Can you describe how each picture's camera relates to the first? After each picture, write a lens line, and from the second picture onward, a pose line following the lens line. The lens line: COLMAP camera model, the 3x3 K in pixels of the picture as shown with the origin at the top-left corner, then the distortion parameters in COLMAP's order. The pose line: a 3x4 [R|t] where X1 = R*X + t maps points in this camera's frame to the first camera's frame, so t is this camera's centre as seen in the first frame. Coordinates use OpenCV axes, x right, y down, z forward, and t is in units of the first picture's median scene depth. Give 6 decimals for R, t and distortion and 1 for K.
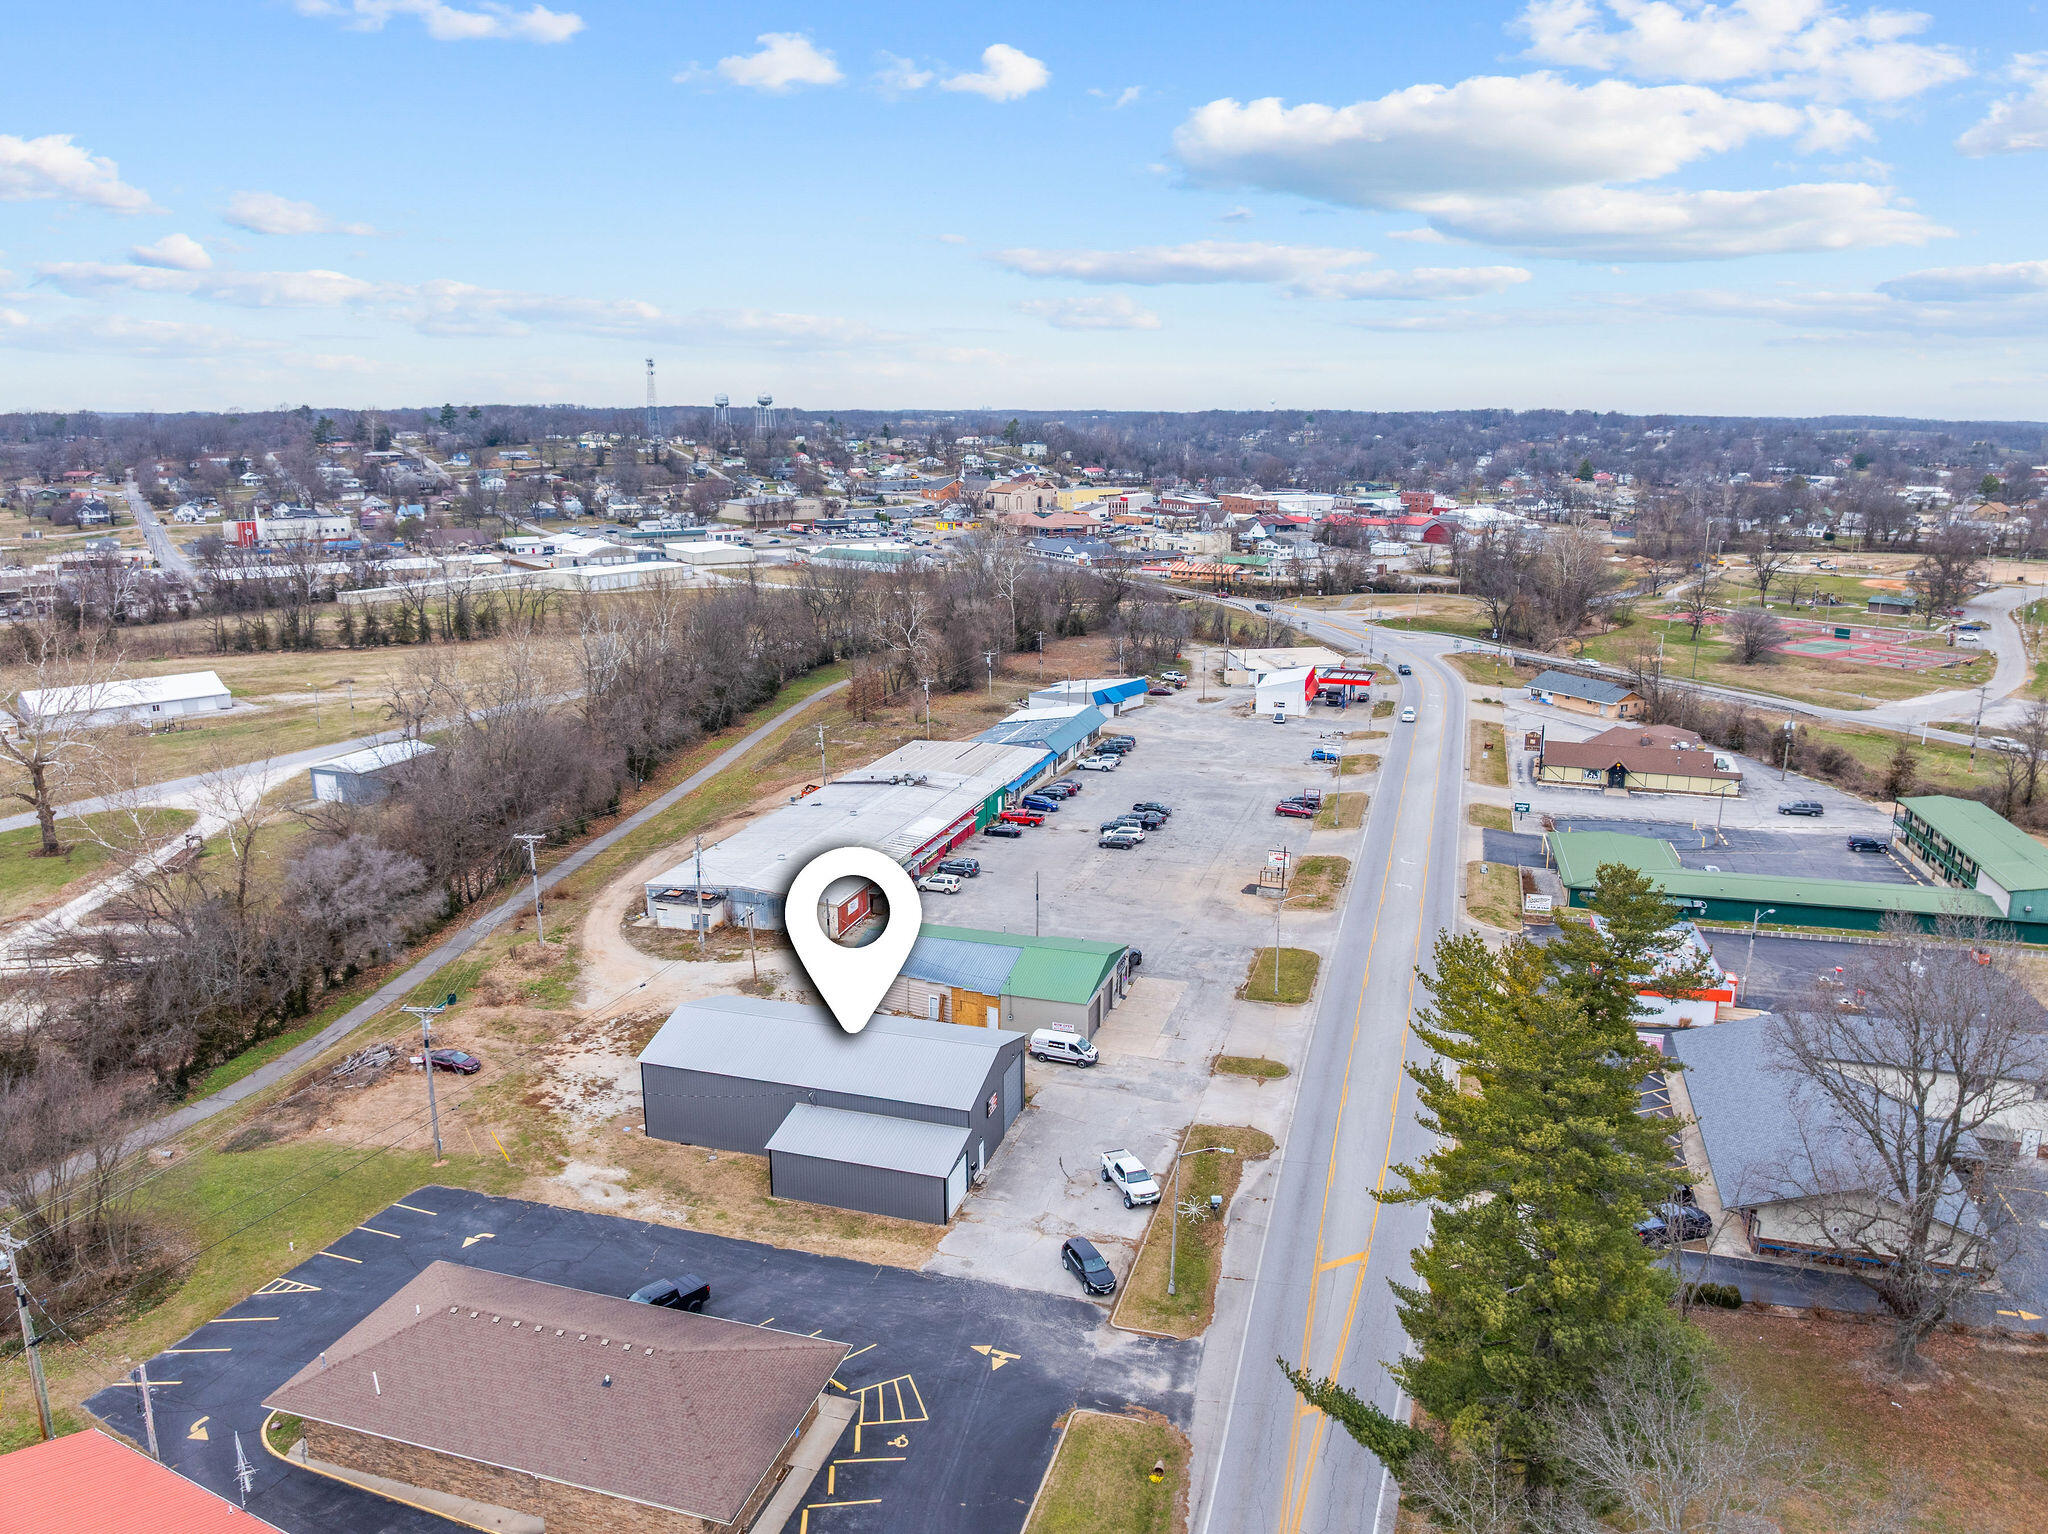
lens RADIAL K [[1445.7, 0, 1033.5], [0, 1445.7, 755.6], [0, 0, 1]] dist [-0.010630, -0.062229]
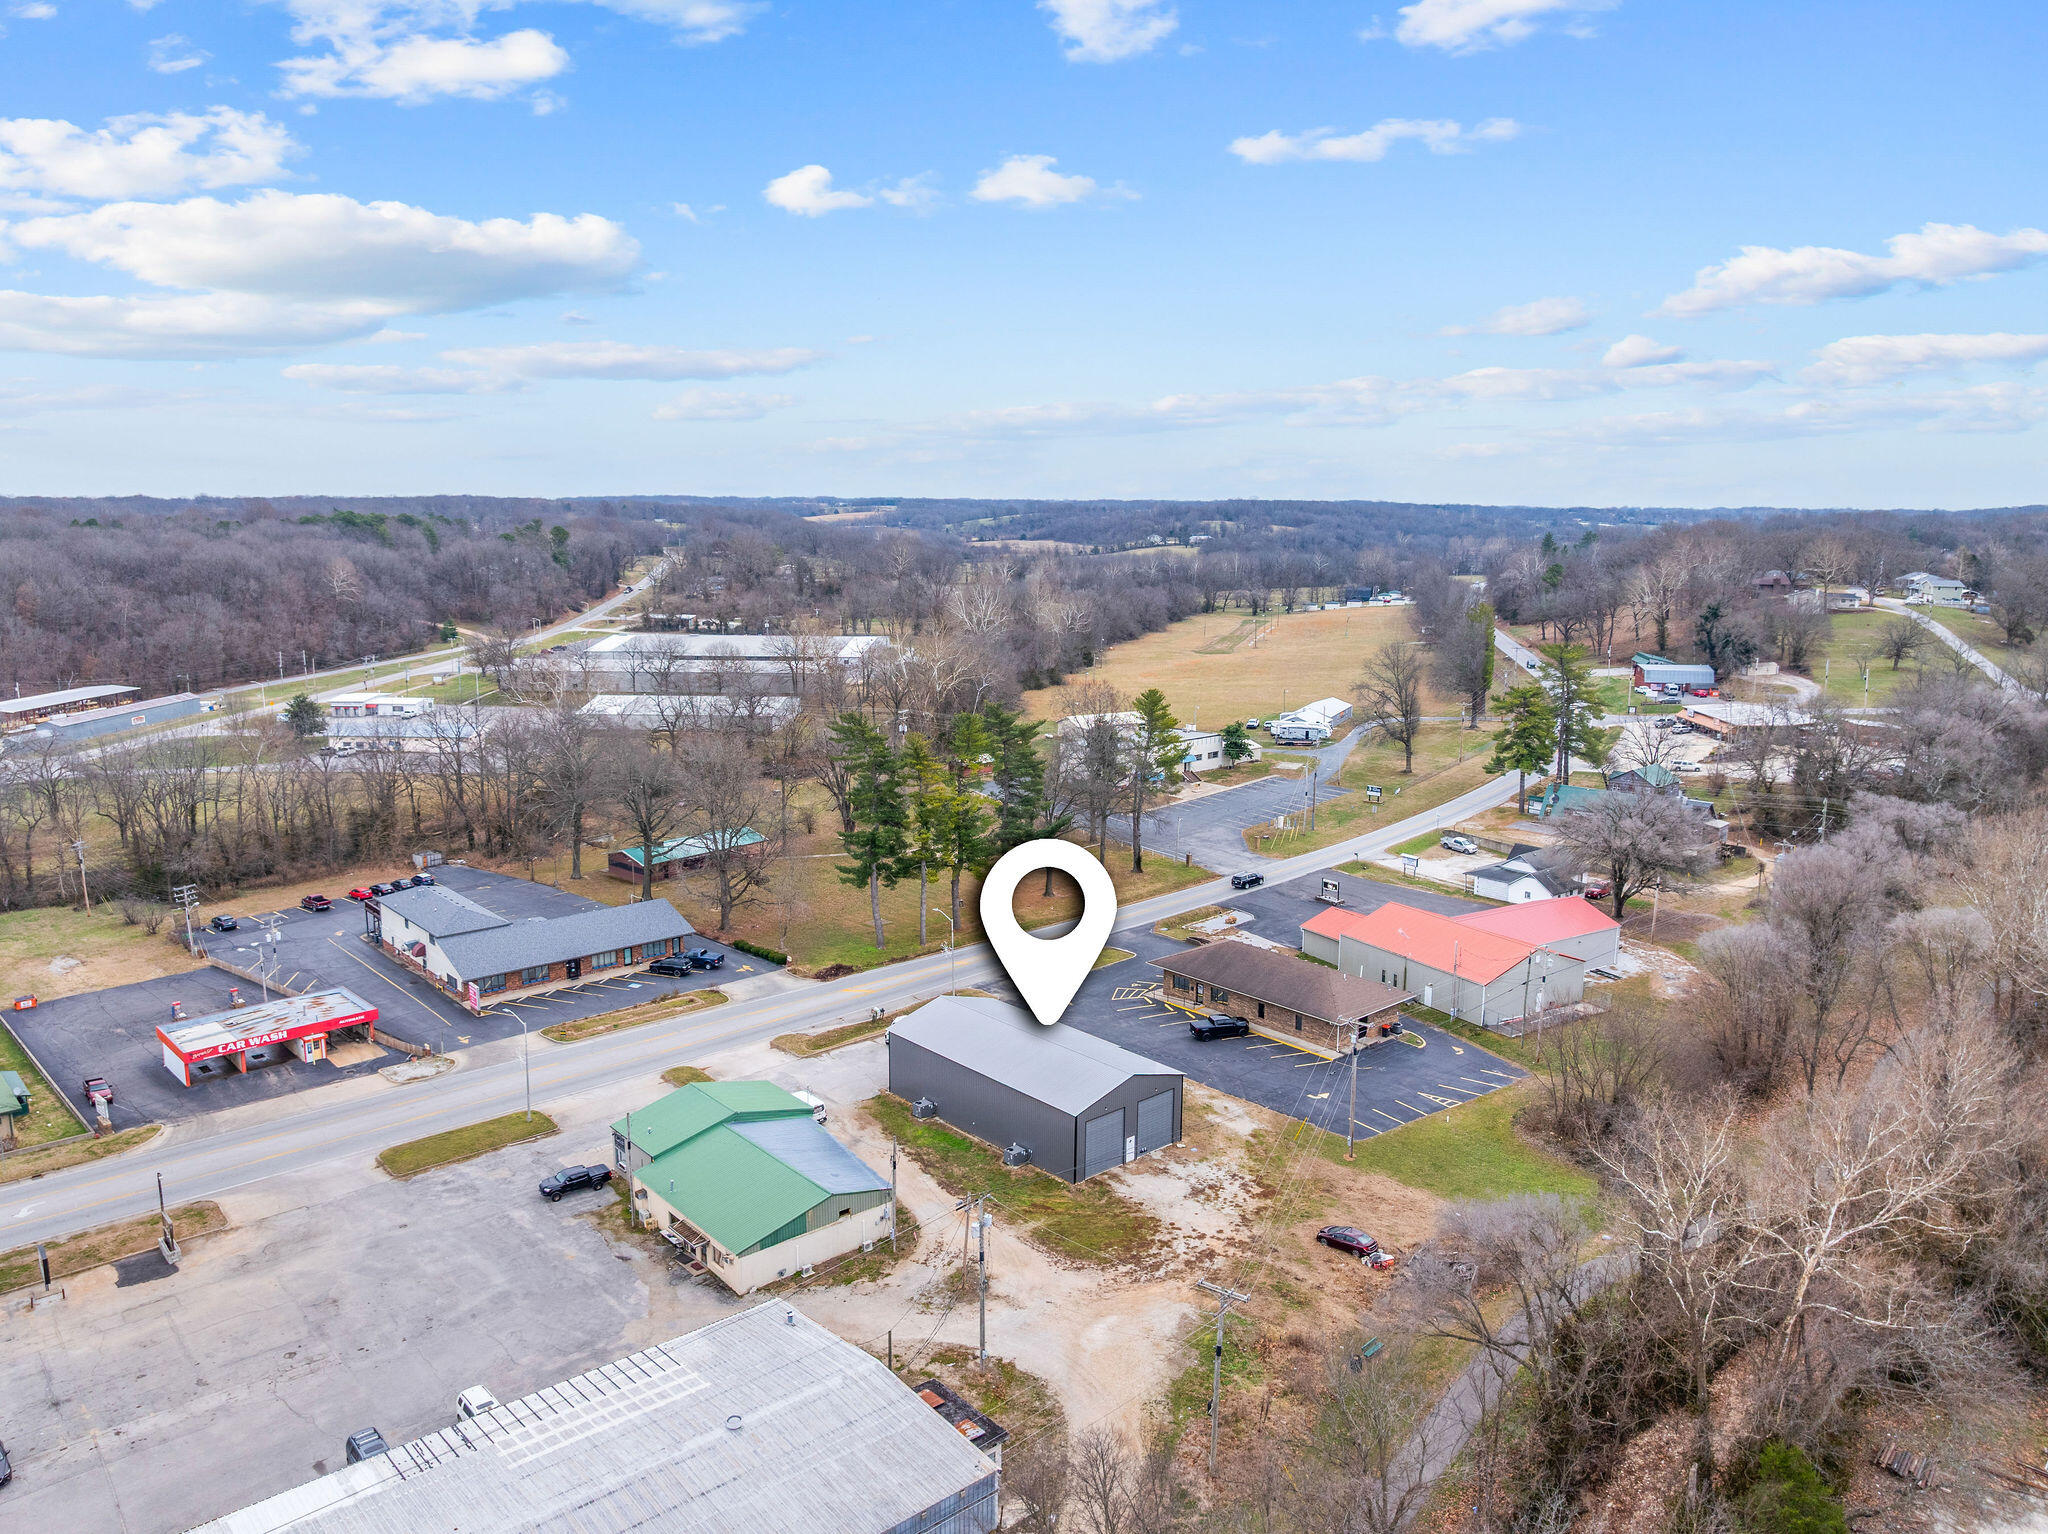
lens RADIAL K [[1445.7, 0, 1033.5], [0, 1445.7, 755.6], [0, 0, 1]] dist [-0.010630, -0.062229]
pose [[-0.854602, -0.093940, 0.510715, -0.651159], [0.112335, 0.926768, 0.358443, -0.407680], [-0.506987, 0.363698, -0.781465, 1.648720]]
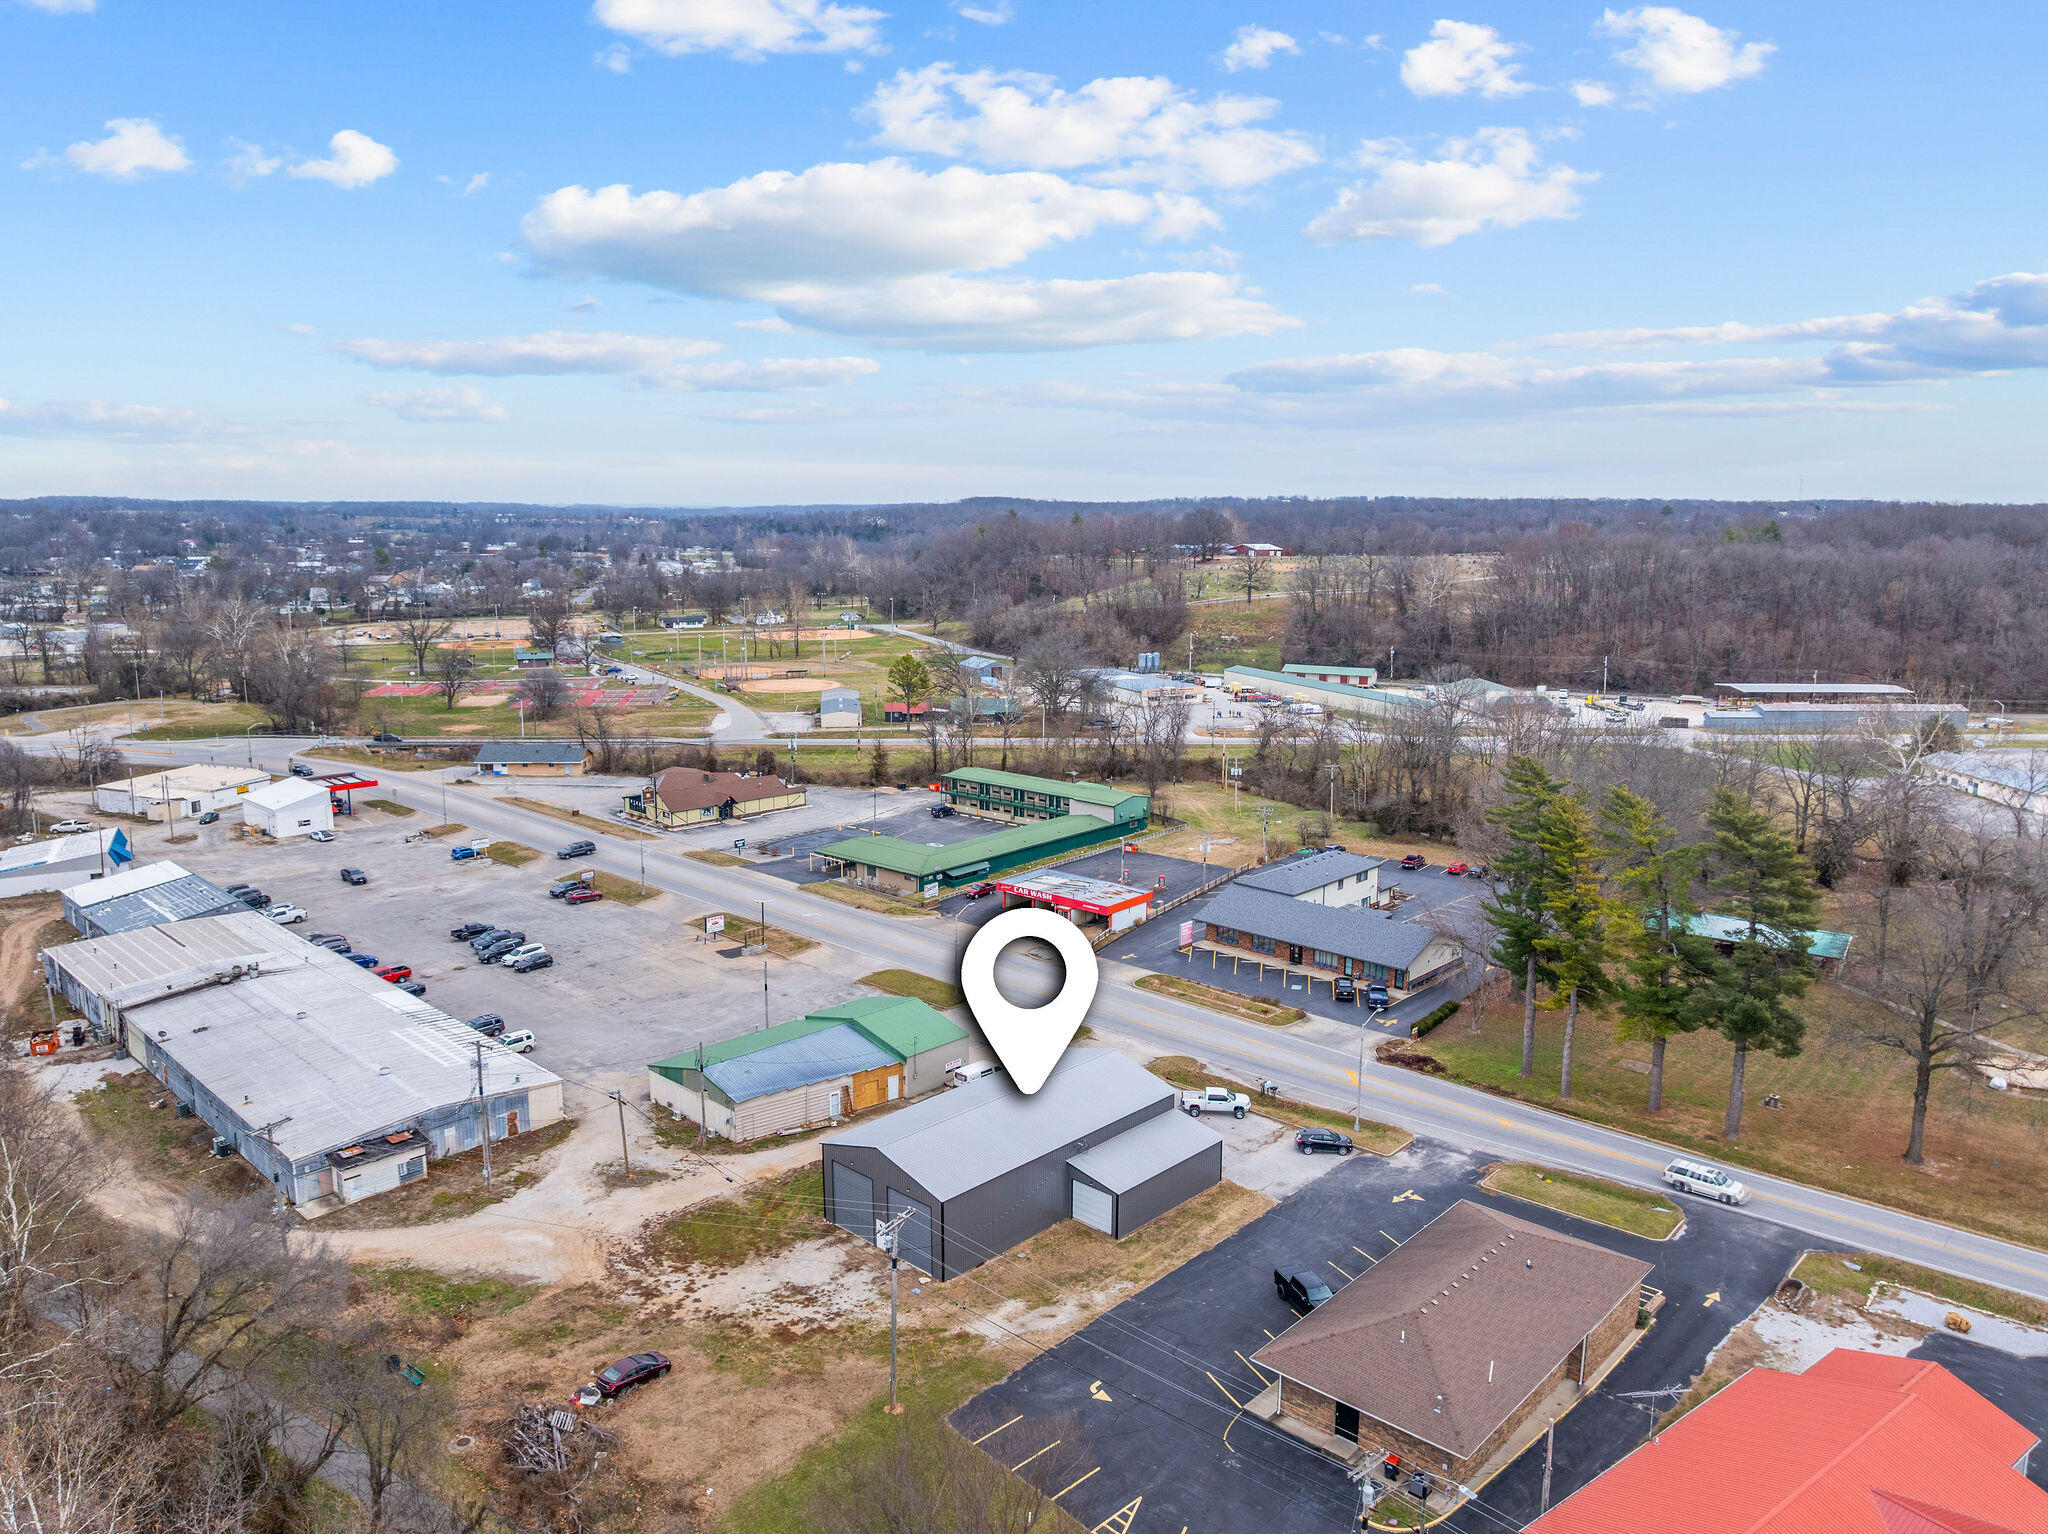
lens RADIAL K [[1445.7, 0, 1033.5], [0, 1445.7, 755.6], [0, 0, 1]] dist [-0.010630, -0.062229]
pose [[0.439161, -0.152751, 0.885327, -0.888370], [0.199672, 0.977389, 0.069590, -0.102952], [-0.875939, 0.146214, 0.459731, 0.422553]]
